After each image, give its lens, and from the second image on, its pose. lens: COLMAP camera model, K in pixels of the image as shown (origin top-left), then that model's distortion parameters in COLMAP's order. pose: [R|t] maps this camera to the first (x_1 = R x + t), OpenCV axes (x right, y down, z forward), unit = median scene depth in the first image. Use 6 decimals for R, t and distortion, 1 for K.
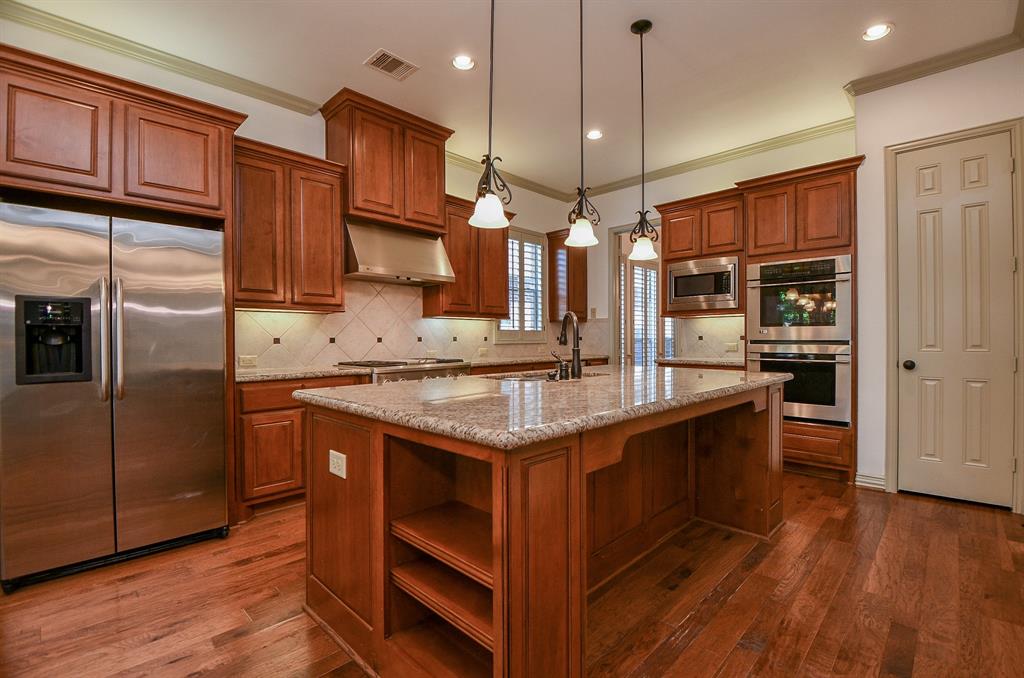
lens RADIAL K [[462.2, 0, 528.1], [0, 462.2, 340.0], [0, 0, 1]] dist [-0.004951, -0.012621]
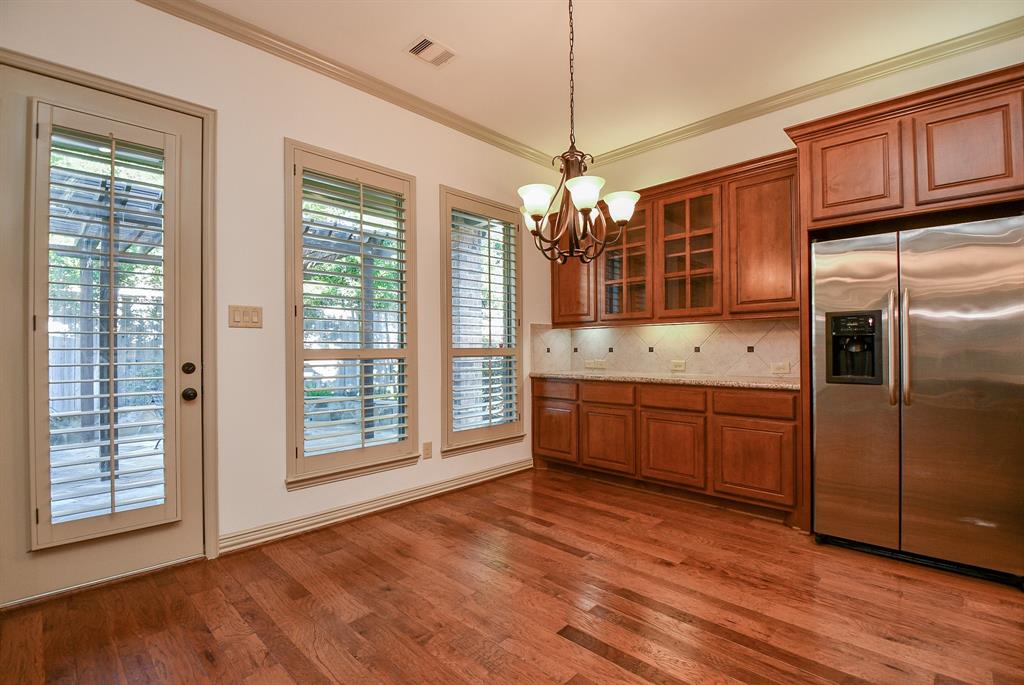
lens RADIAL K [[471.5, 0, 513.3], [0, 471.5, 348.2], [0, 0, 1]] dist [-0.018095, -0.005219]
pose [[-0.037557, 0.002373, -0.999292, 0.130526], [0.002496, 0.999994, 0.002281, -0.002584], [0.999291, -0.002408, -0.037563, 0.096036]]
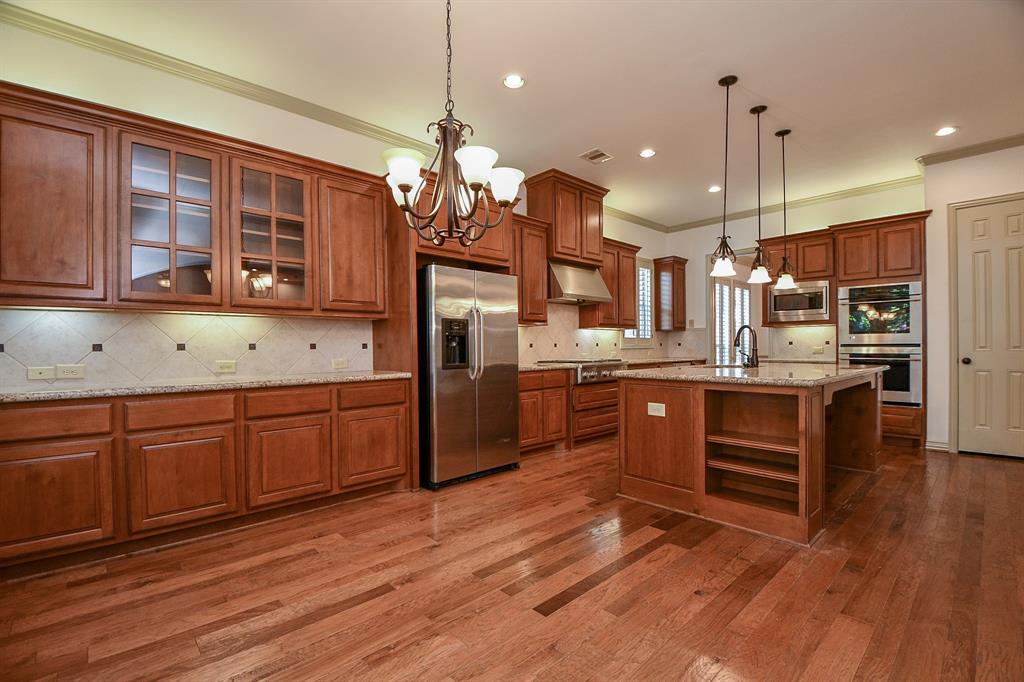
lens RADIAL K [[462.2, 0, 514.5], [0, 462.2, 347.8], [0, 0, 1]] dist [-0.004951, -0.012621]
pose [[0.998049, -0.003113, -0.062361, -0.456264], [0.003166, 0.999995, 0.000759, 0.008305], [0.062358, -0.000955, 0.998053, -0.467071]]
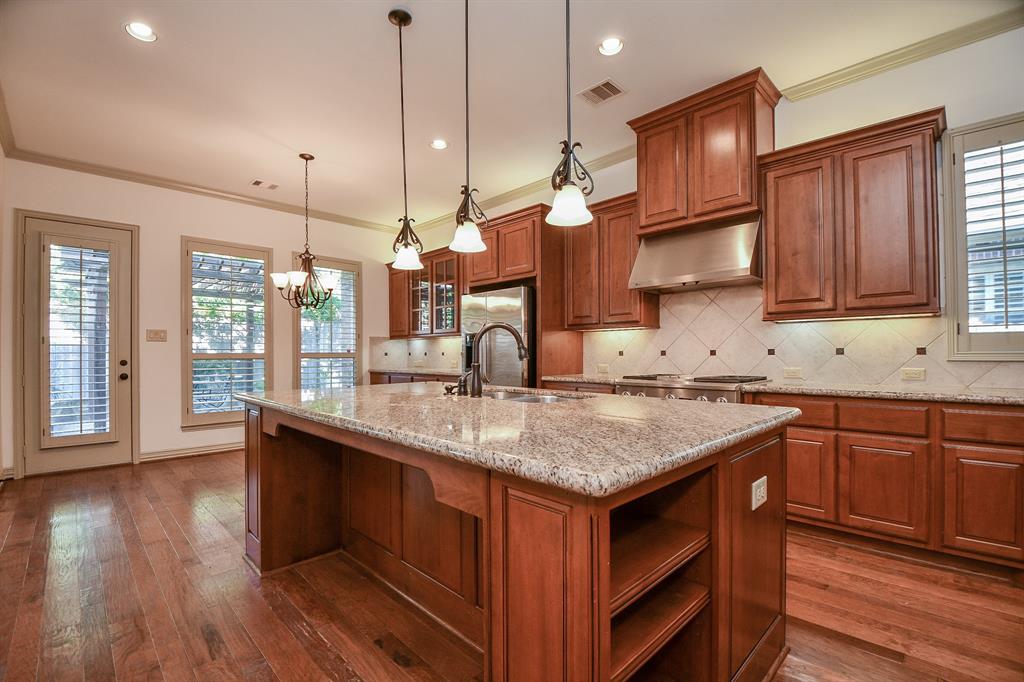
lens RADIAL K [[462.2, 0, 516.7], [0, 462.2, 351.9], [0, 0, 1]] dist [-0.004951, -0.012621]
pose [[-0.055248, 0.000128, -0.998473, 0.757619], [0.000442, 1.000000, 0.000103, -0.003163], [0.998473, -0.000435, -0.055248, 0.855227]]
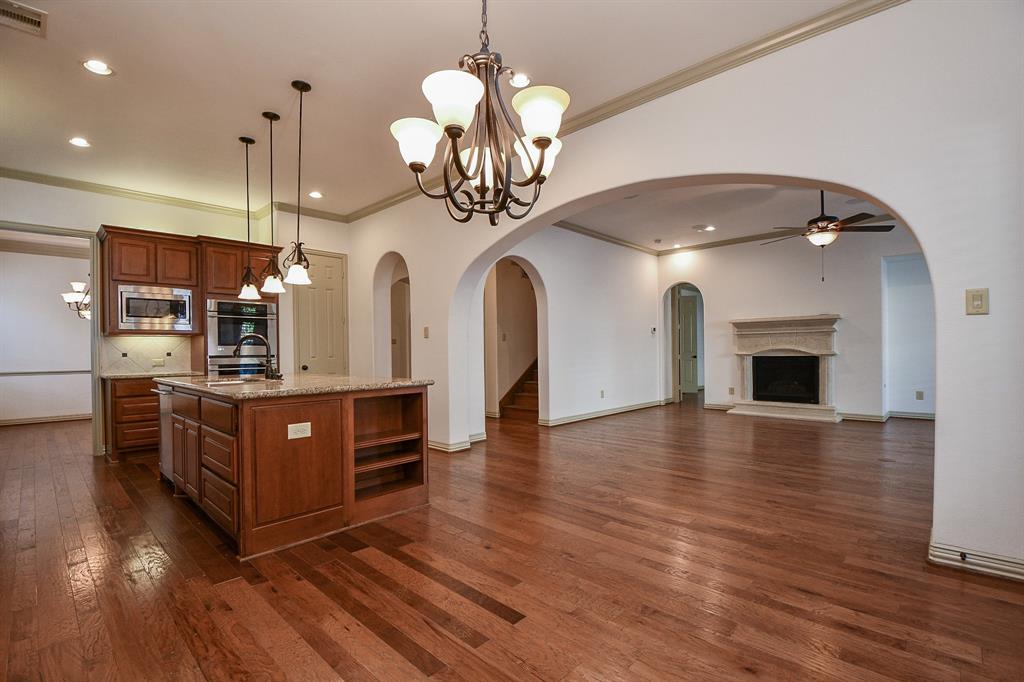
lens RADIAL K [[462.2, 0, 527.4], [0, 462.2, 350.0], [0, 0, 1]] dist [-0.004951, -0.012621]
pose [[-0.025196, 0.004975, 0.999670, -1.062929], [0.015888, 0.999863, -0.004575, 0.005657], [-0.999556, 0.015768, -0.025271, 0.133819]]
